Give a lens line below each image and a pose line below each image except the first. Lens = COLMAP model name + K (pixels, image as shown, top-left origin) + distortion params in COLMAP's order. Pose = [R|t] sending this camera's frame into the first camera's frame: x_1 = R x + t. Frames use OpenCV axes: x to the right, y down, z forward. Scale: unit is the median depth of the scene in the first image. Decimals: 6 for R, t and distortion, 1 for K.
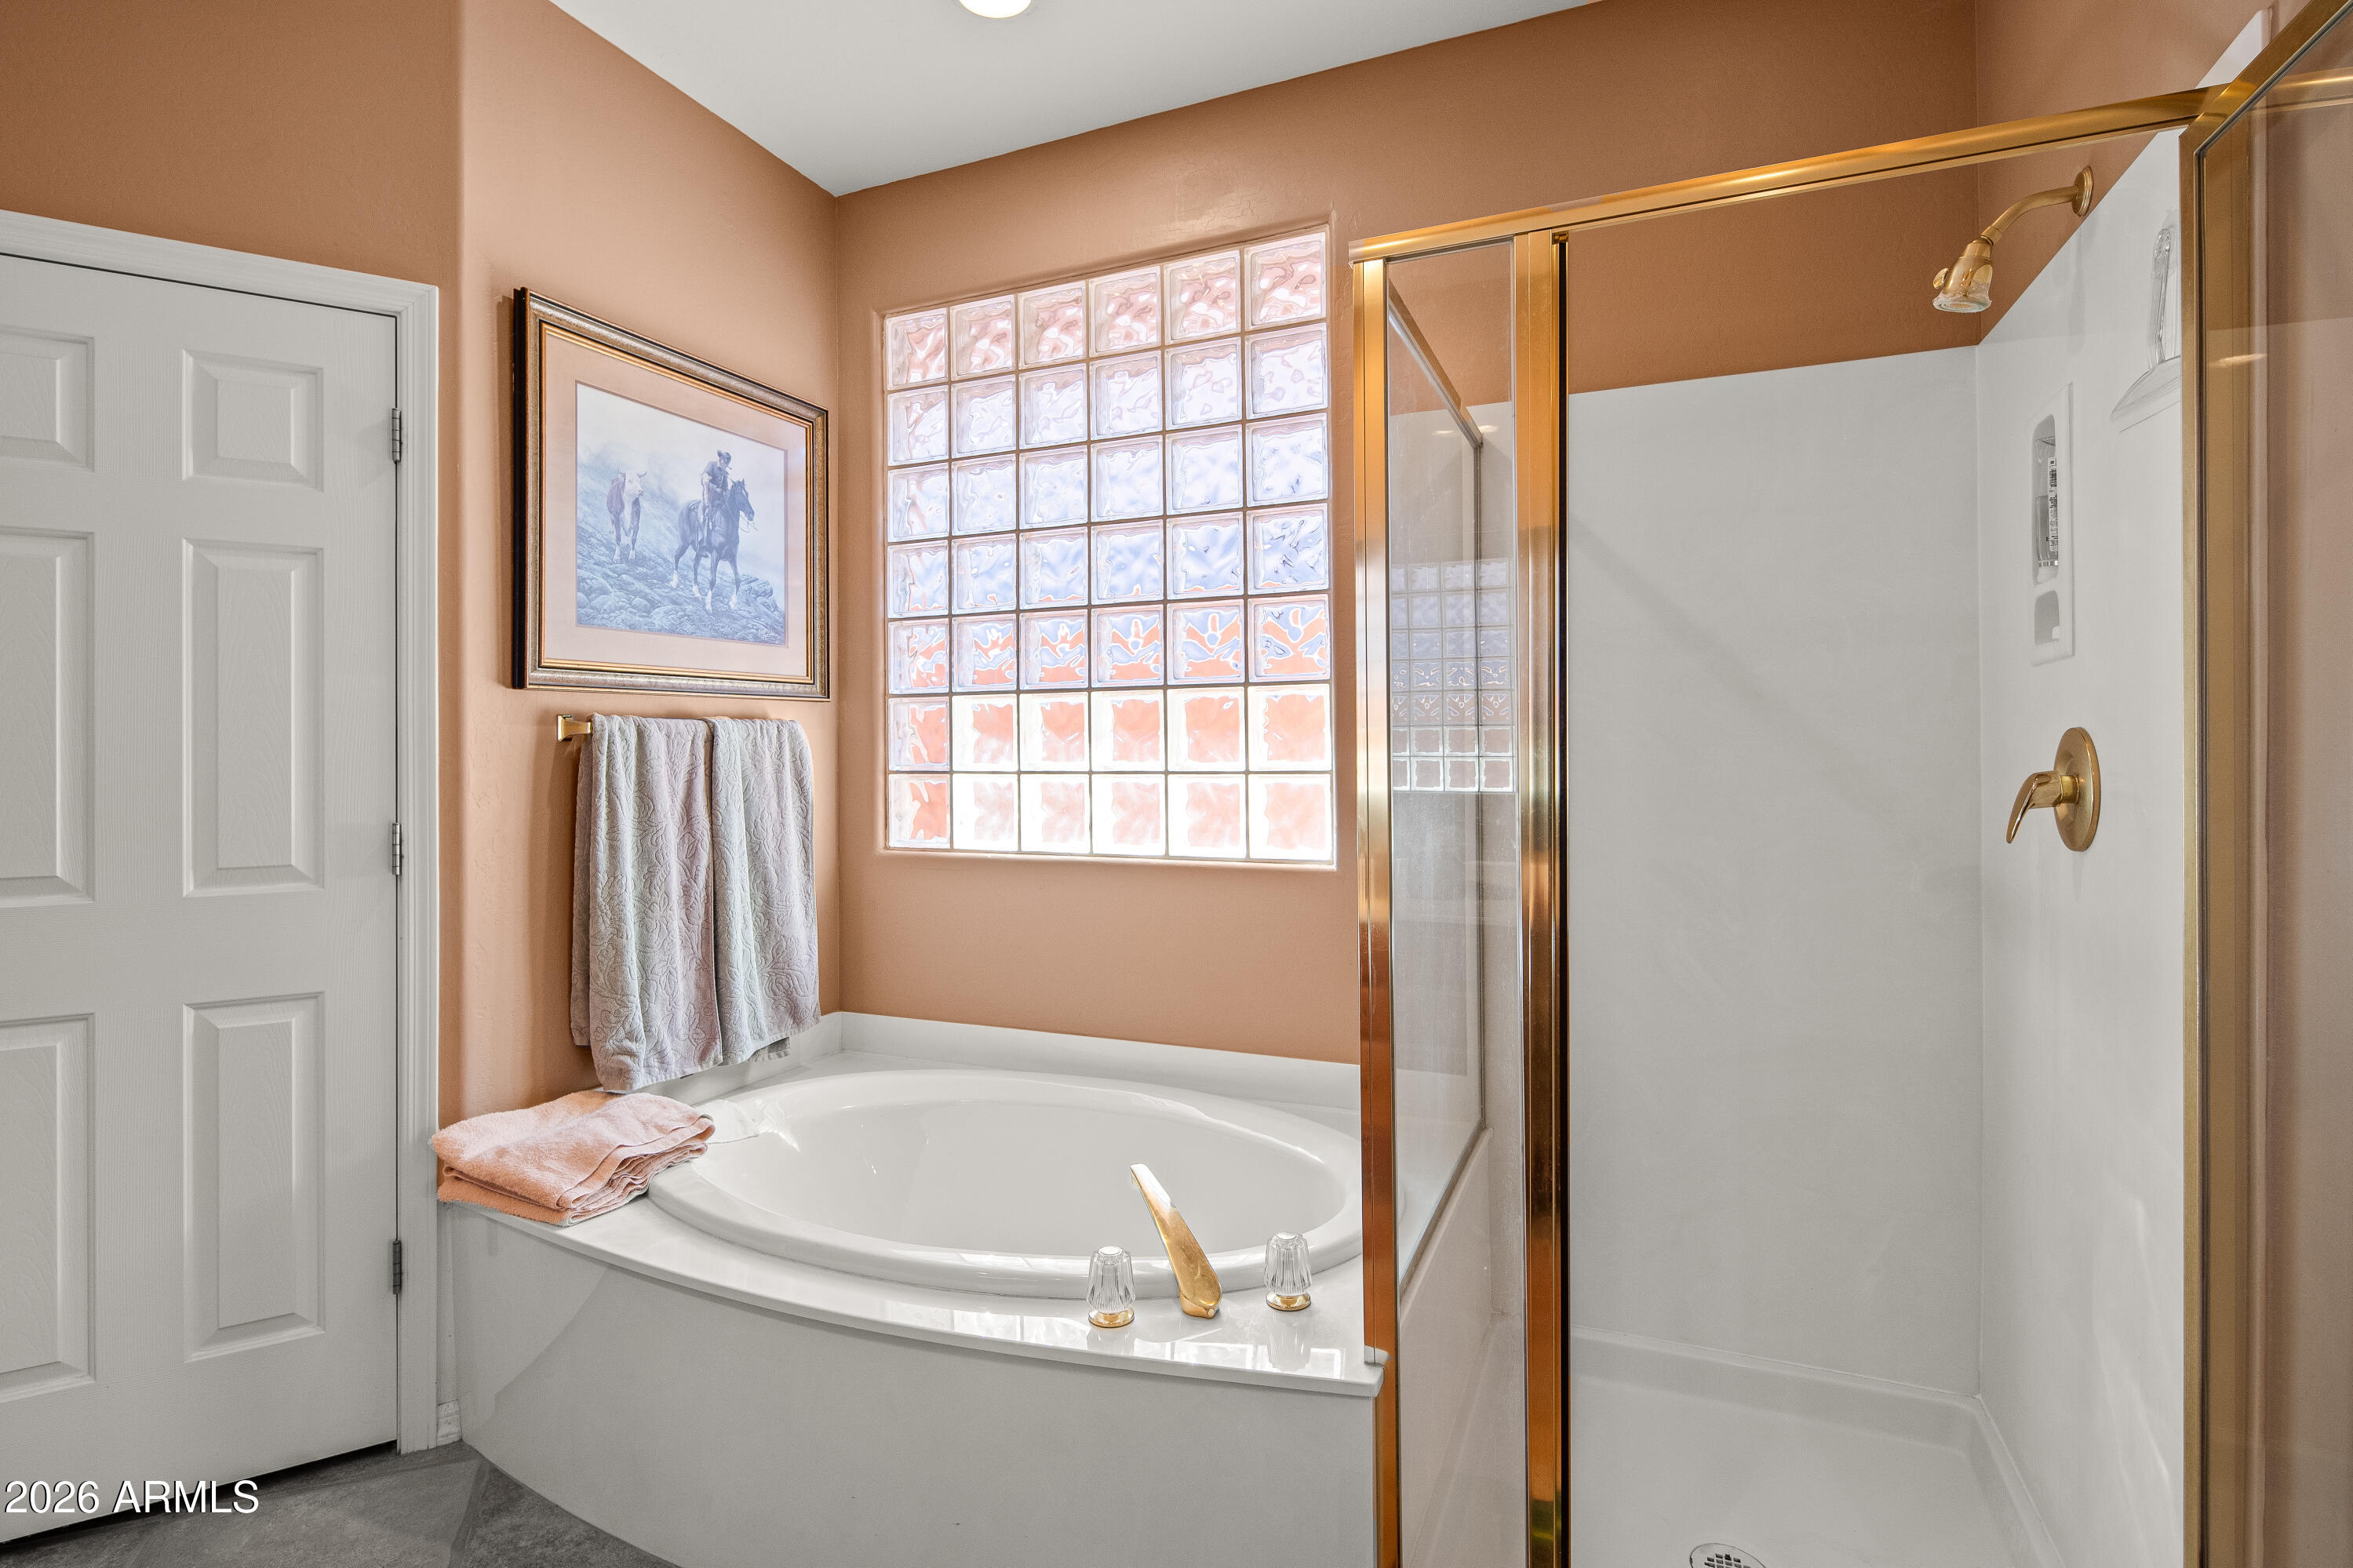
lens RADIAL K [[1152.5, 0, 1194.5], [0, 1152.5, 731.4], [0, 0, 1]] dist [0.014622, -0.002521]
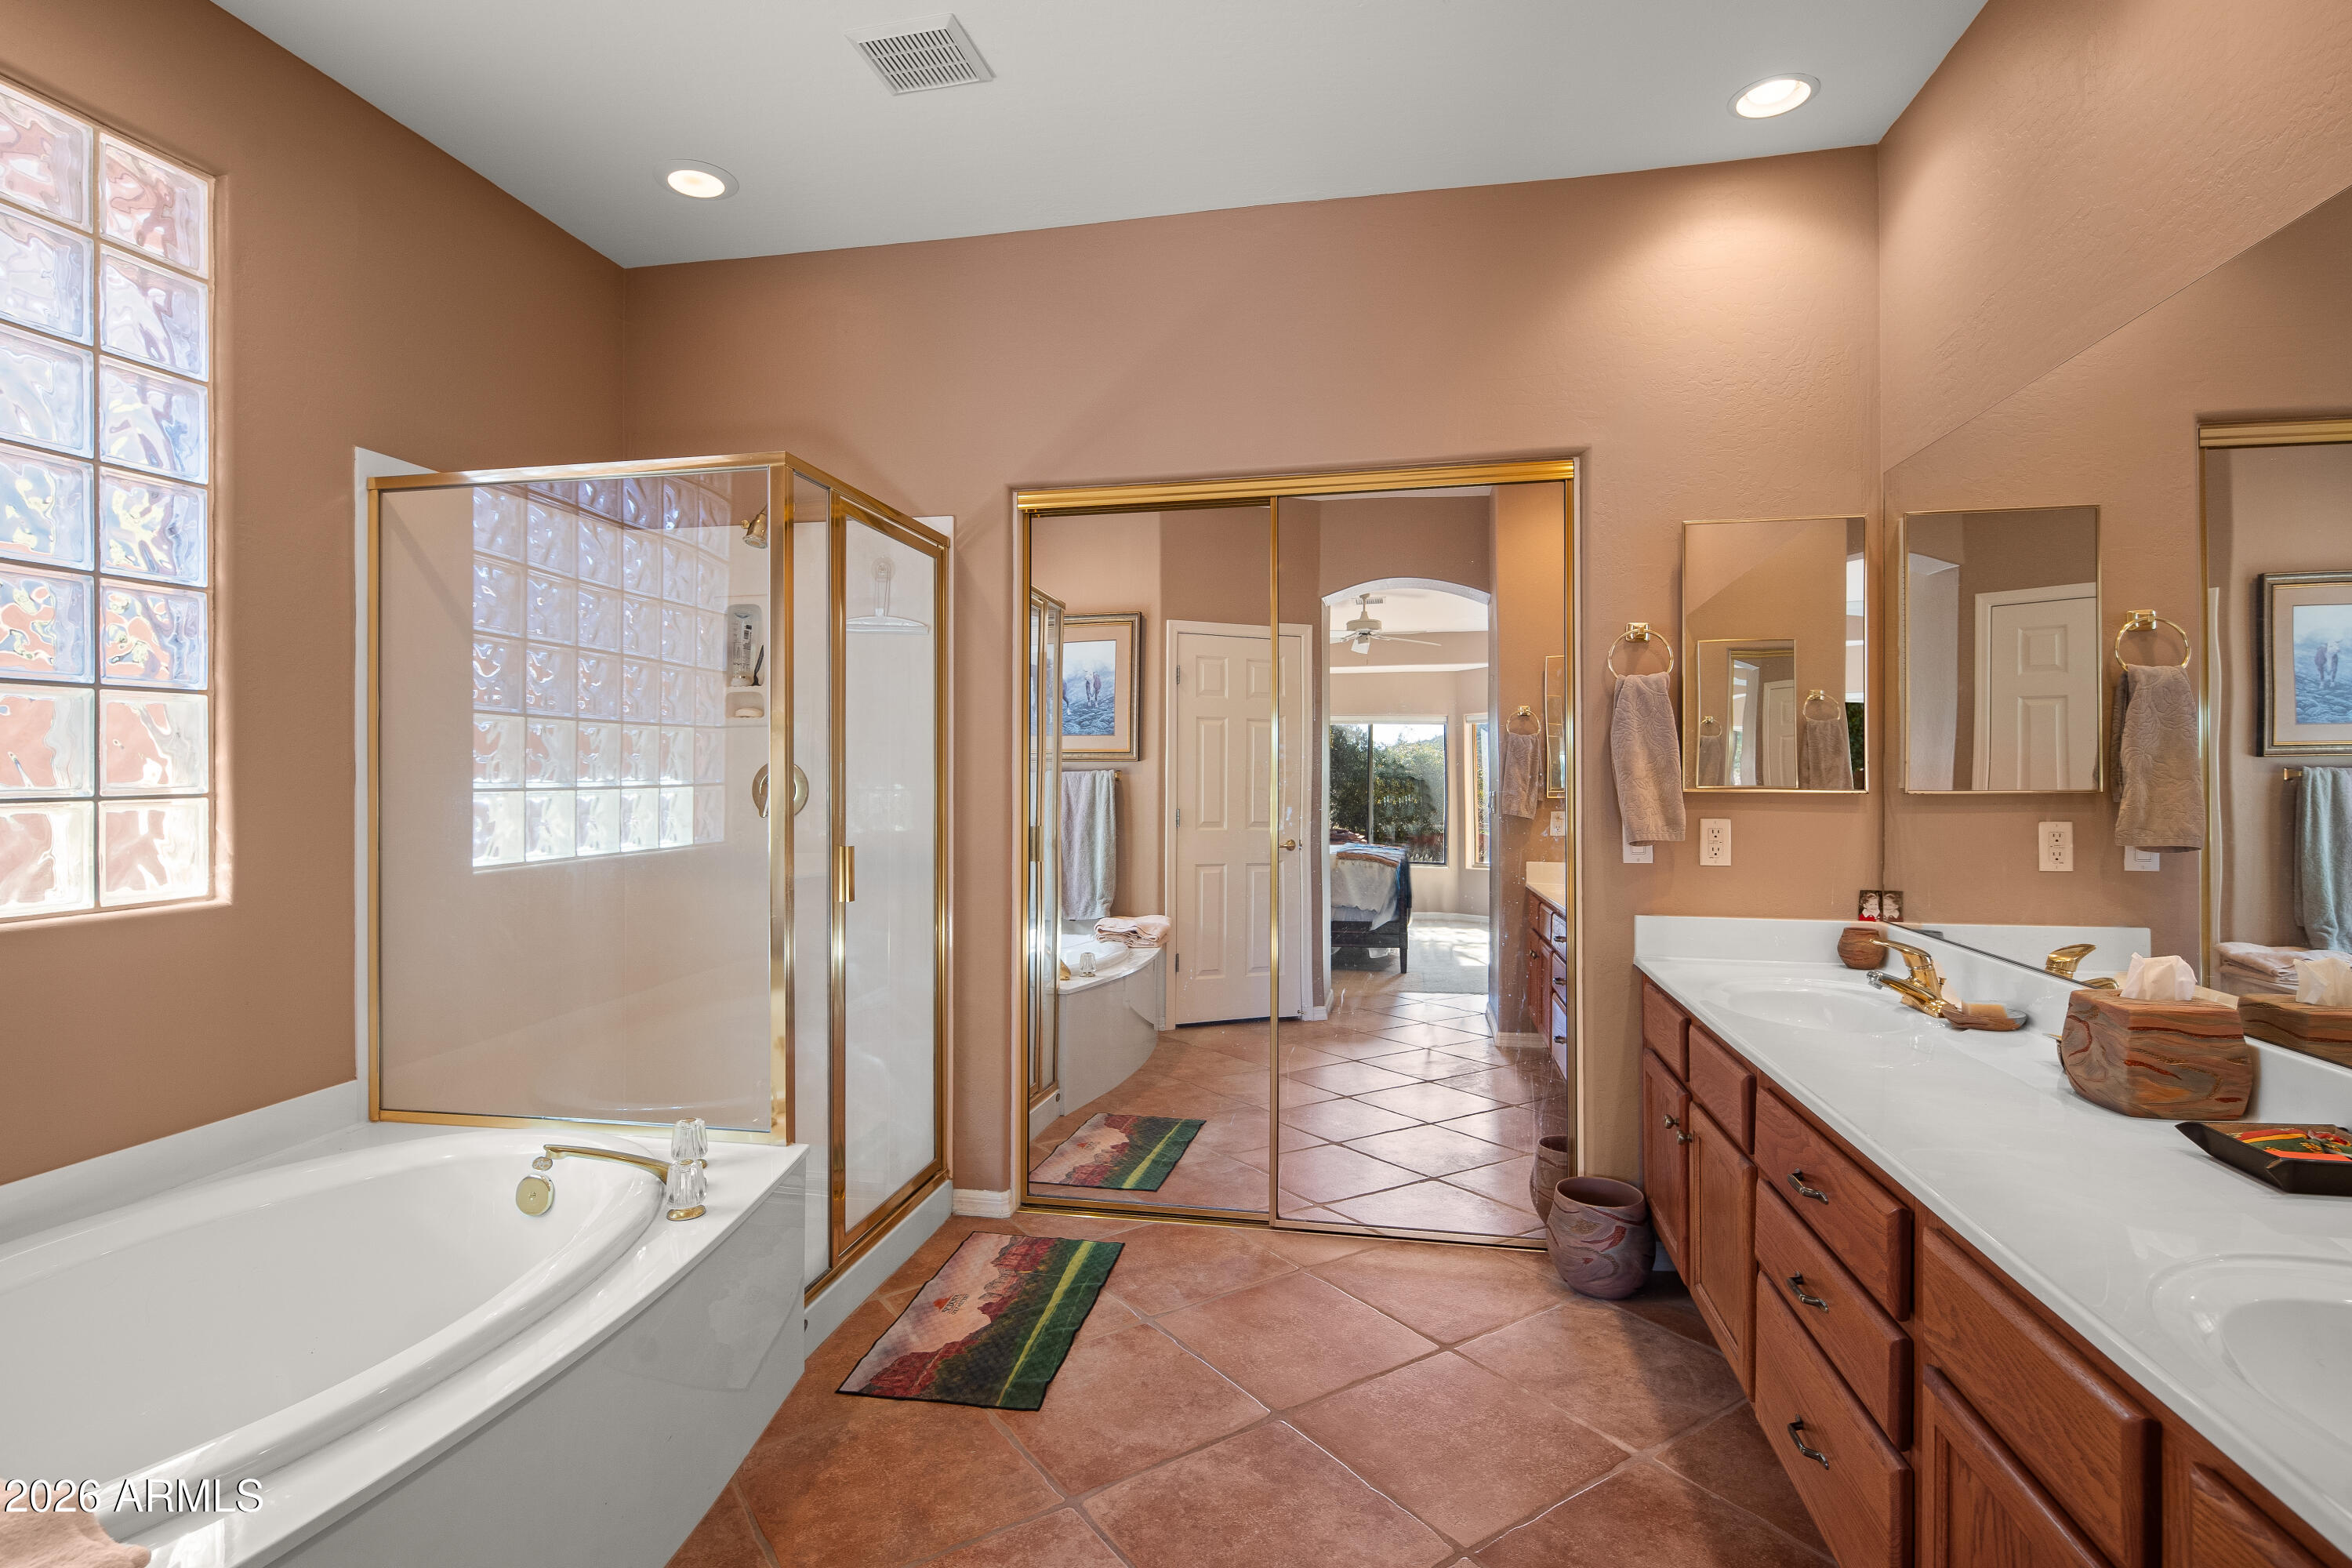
lens RADIAL K [[1152.1, 0, 1177.7], [0, 1152.1, 765.6], [0, 0, 1]] dist [0.014622, -0.002521]
pose [[0.234975, -0.002888, -0.971997, 0.977205], [0.013686, 0.999906, 0.000338, -0.043631], [0.971905, -0.013382, 0.234993, -1.369903]]
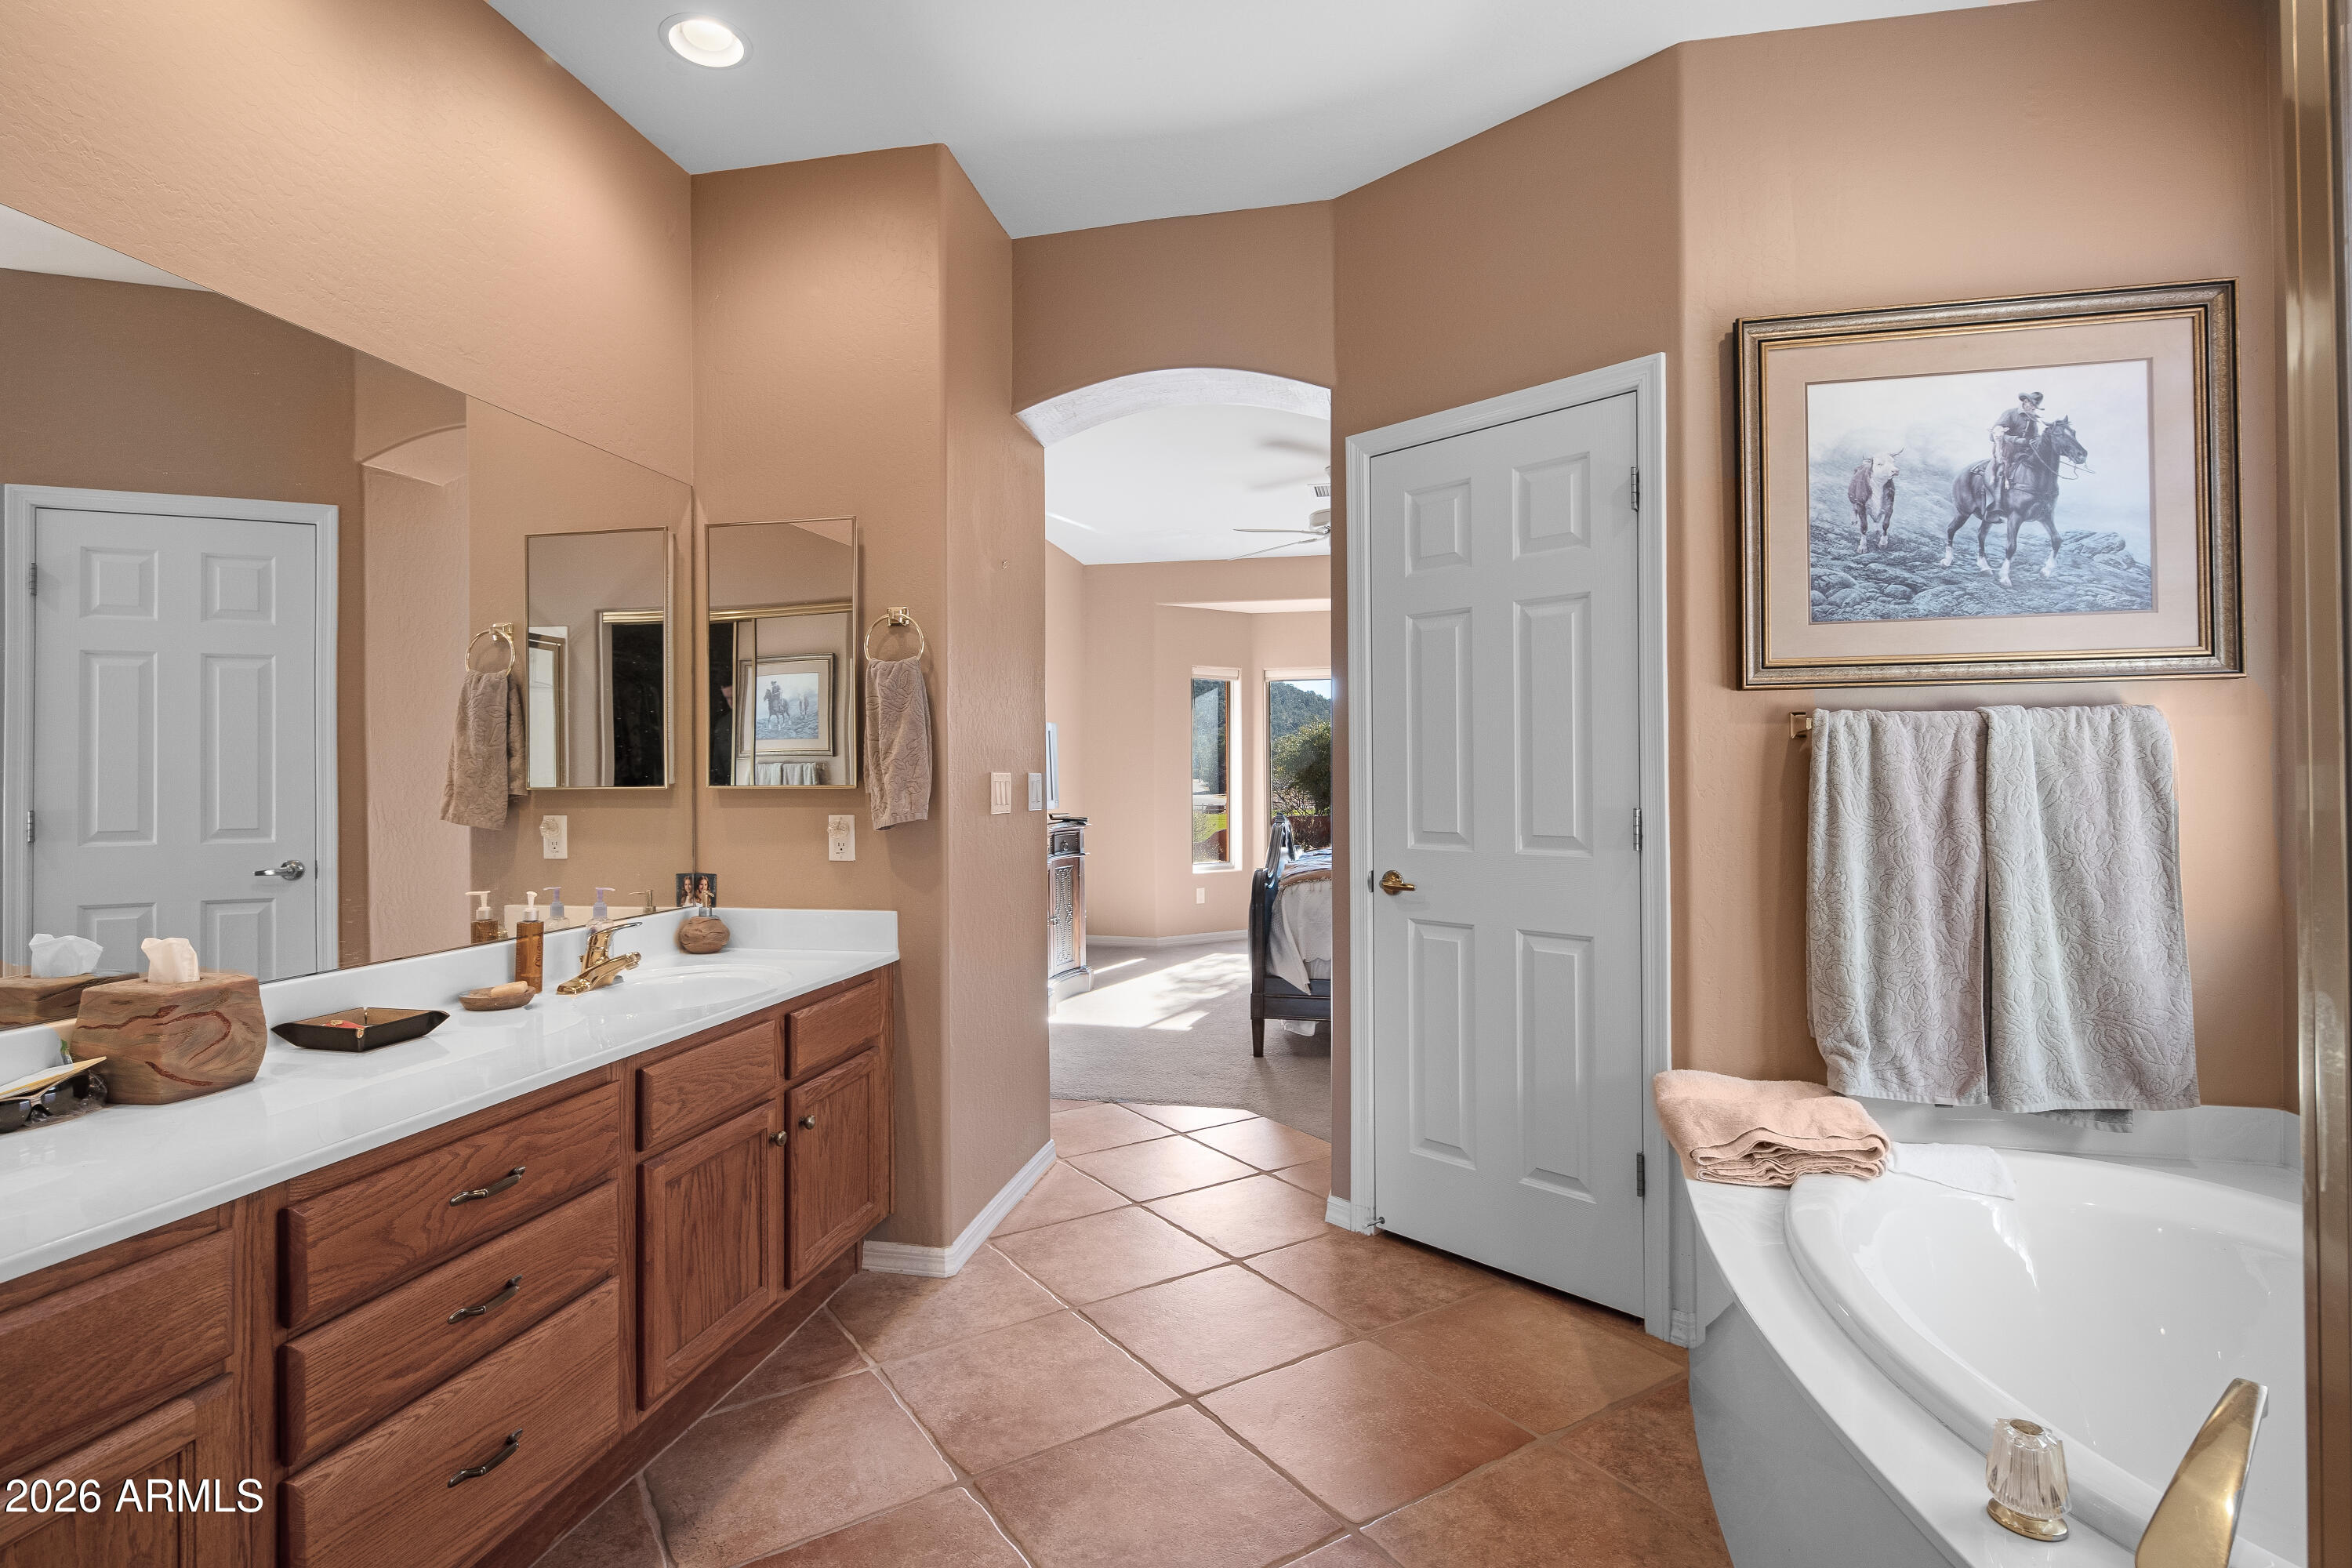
lens RADIAL K [[1152.1, 0, 1138.9], [0, 1152.1, 752.4], [0, 0, 1]] dist [0.014622, -0.002521]
pose [[0.197714, -0.021021, -0.980034, 0.328460], [0.018207, 0.999676, -0.017769, 0.027405], [0.980091, -0.014330, 0.198033, 0.211517]]
